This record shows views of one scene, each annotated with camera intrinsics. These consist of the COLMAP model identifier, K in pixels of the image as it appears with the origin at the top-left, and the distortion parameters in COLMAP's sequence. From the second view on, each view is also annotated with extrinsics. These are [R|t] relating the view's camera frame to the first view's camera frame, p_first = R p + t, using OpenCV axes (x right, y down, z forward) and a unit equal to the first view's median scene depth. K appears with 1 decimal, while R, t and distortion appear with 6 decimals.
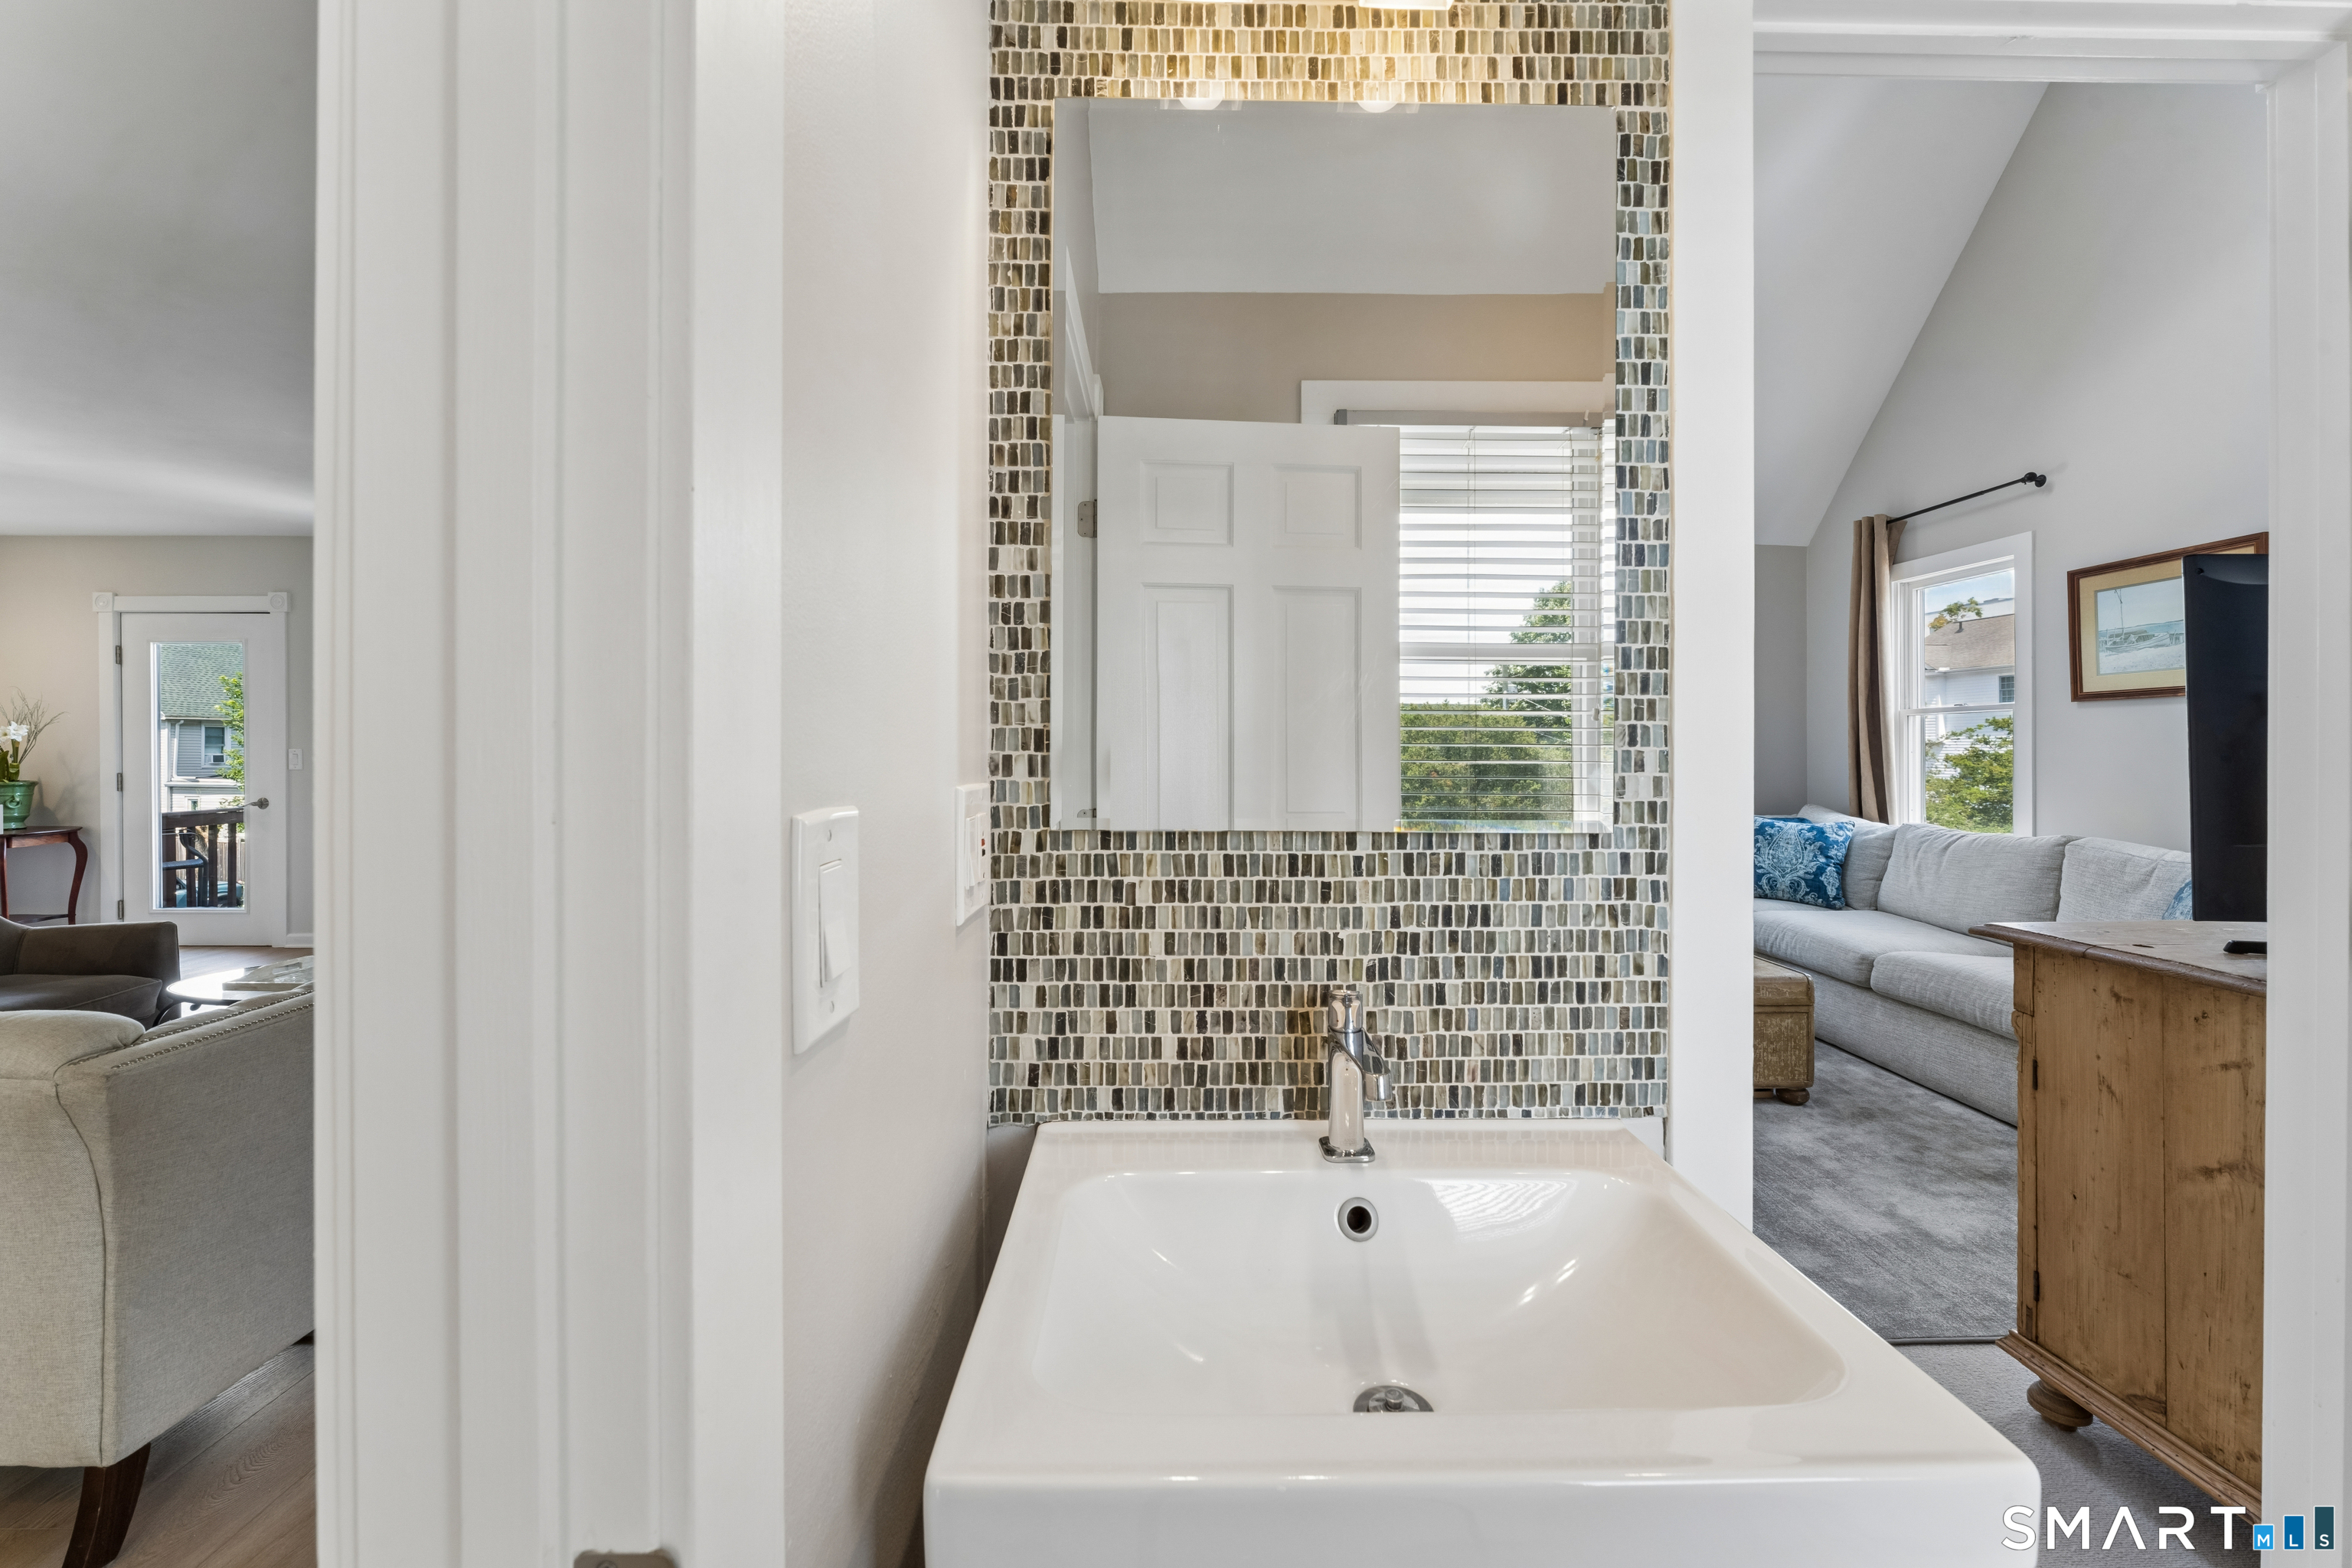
lens RADIAL K [[953.8, 0, 1175.6], [0, 953.8, 758.1], [0, 0, 1]] dist [0.001090, -0.001514]
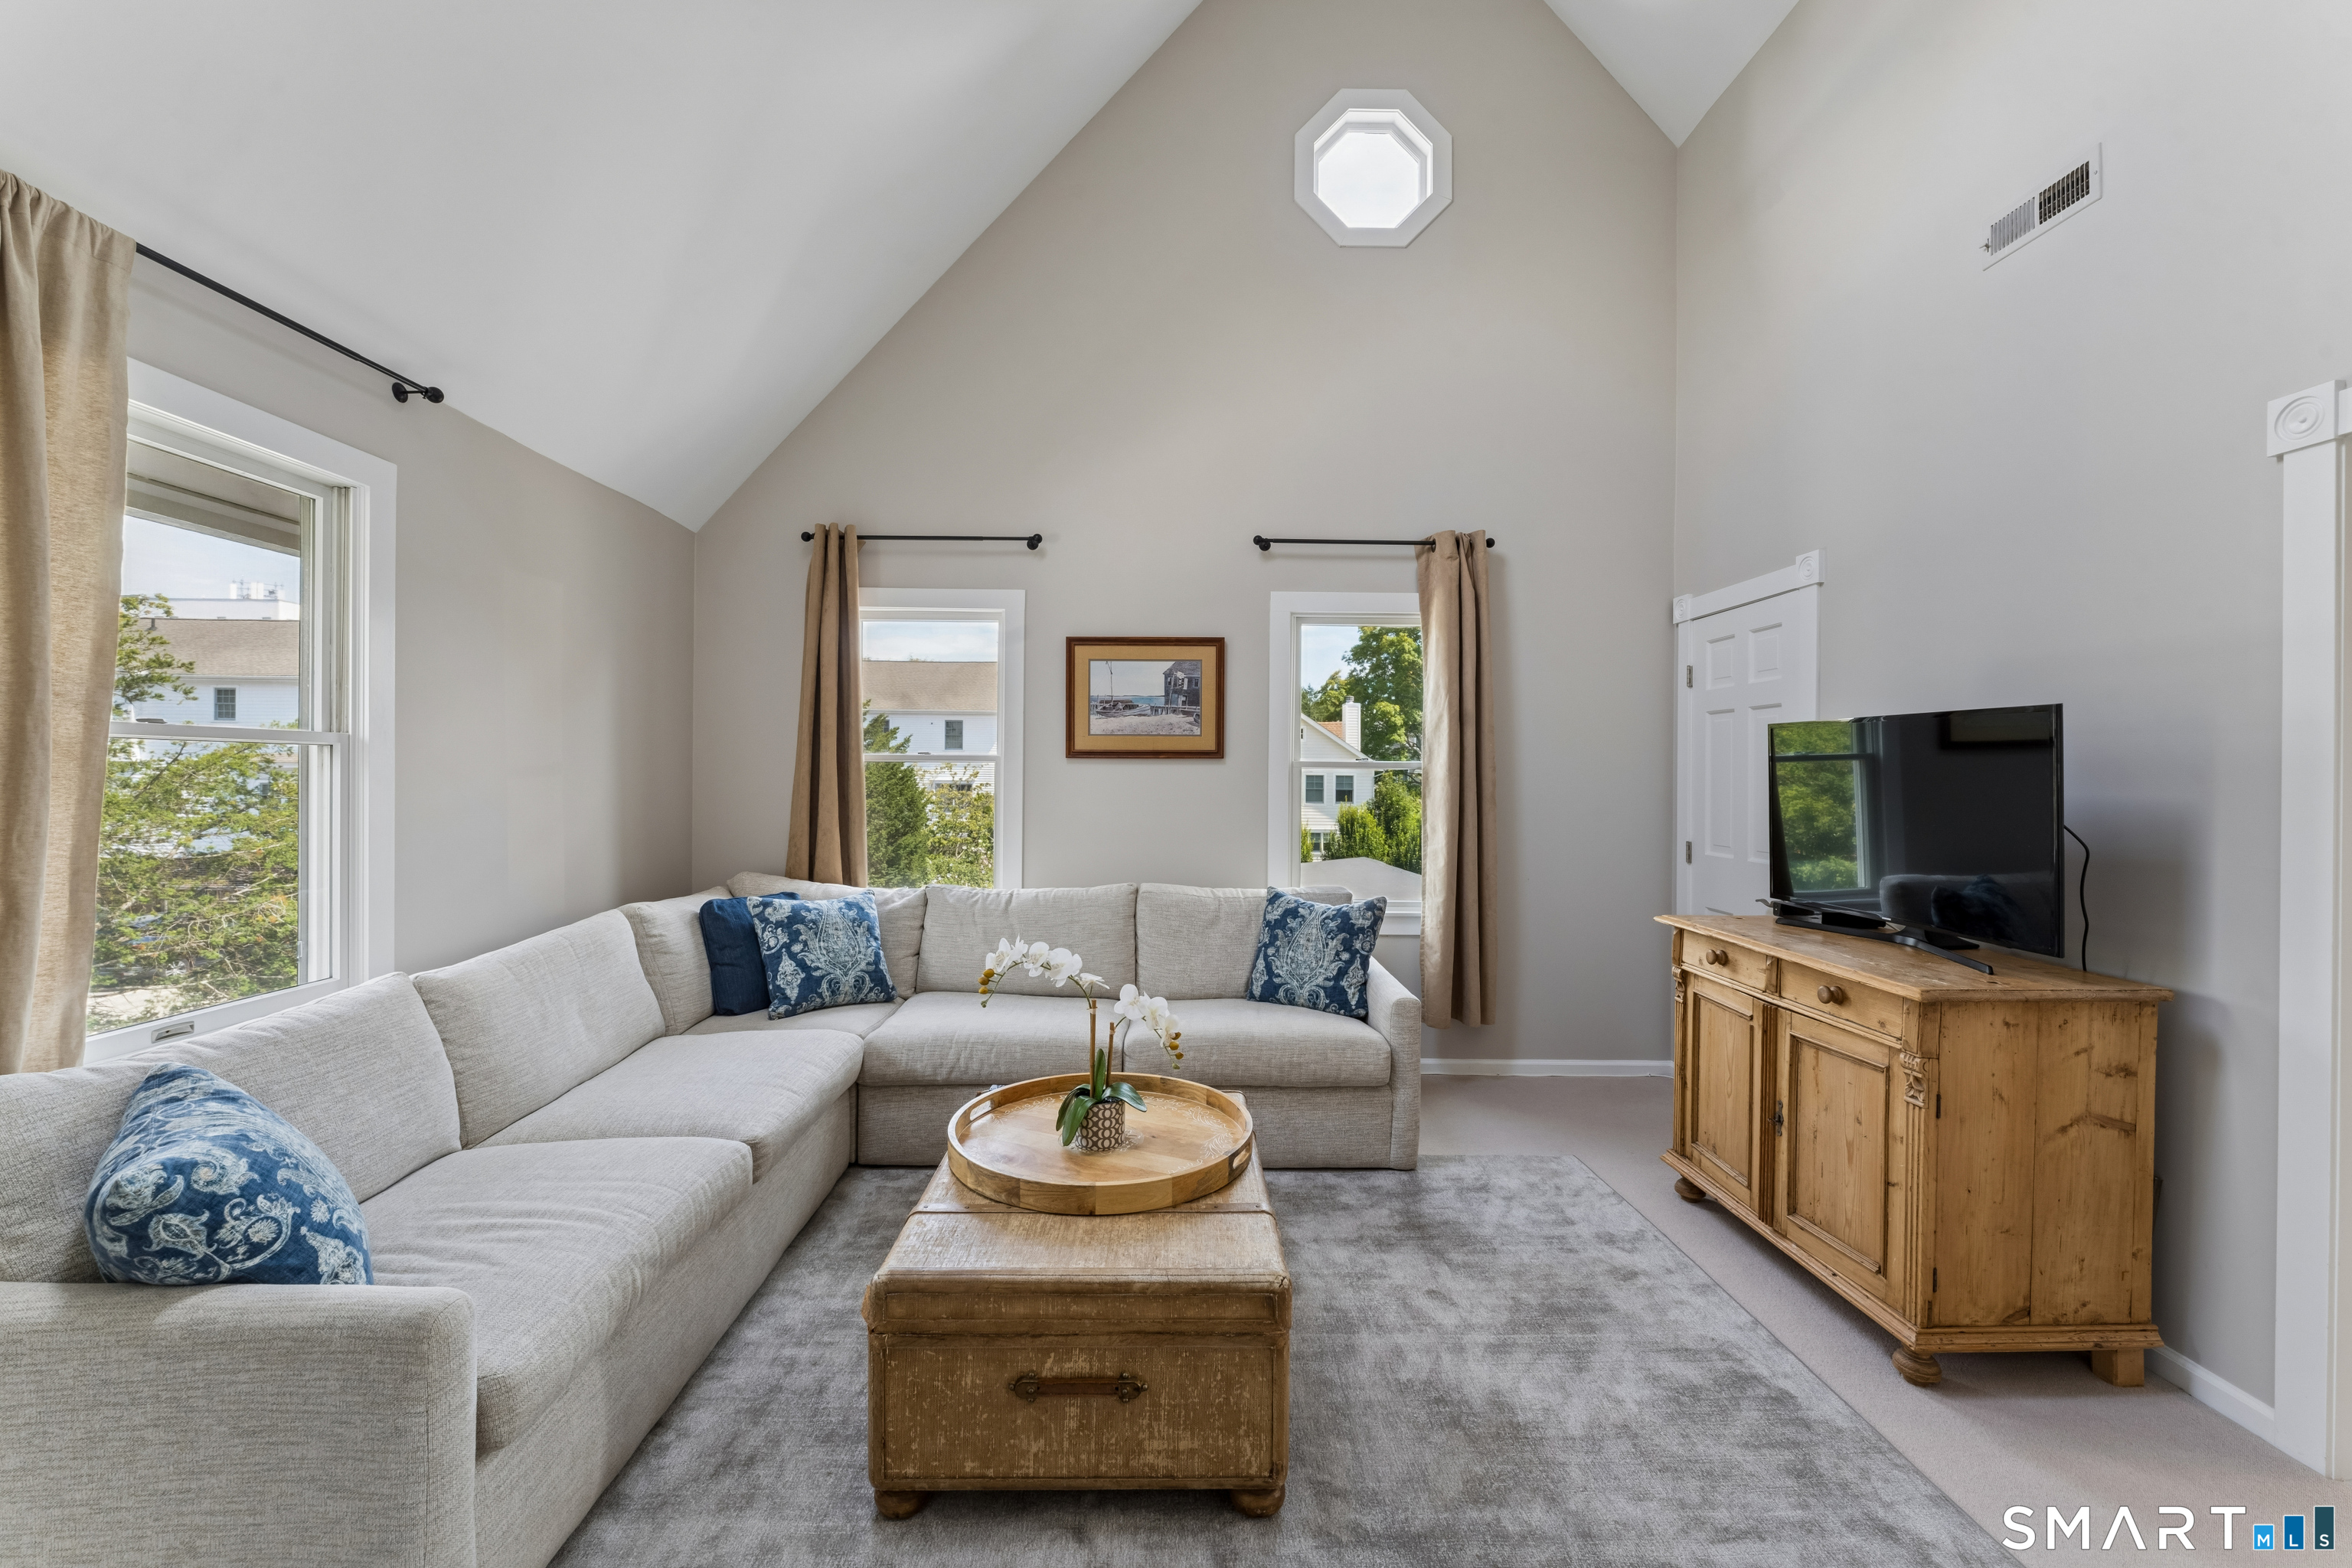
lens RADIAL K [[953.8, 0, 1166.5], [0, 953.8, 773.3], [0, 0, 1]] dist [0.001090, -0.001514]
pose [[0.002030, 0.000232, 0.999998, -0.113646], [0.001533, 0.999999, -0.000235, -0.033578], [-0.999997, 0.001533, 0.002029, 0.716891]]
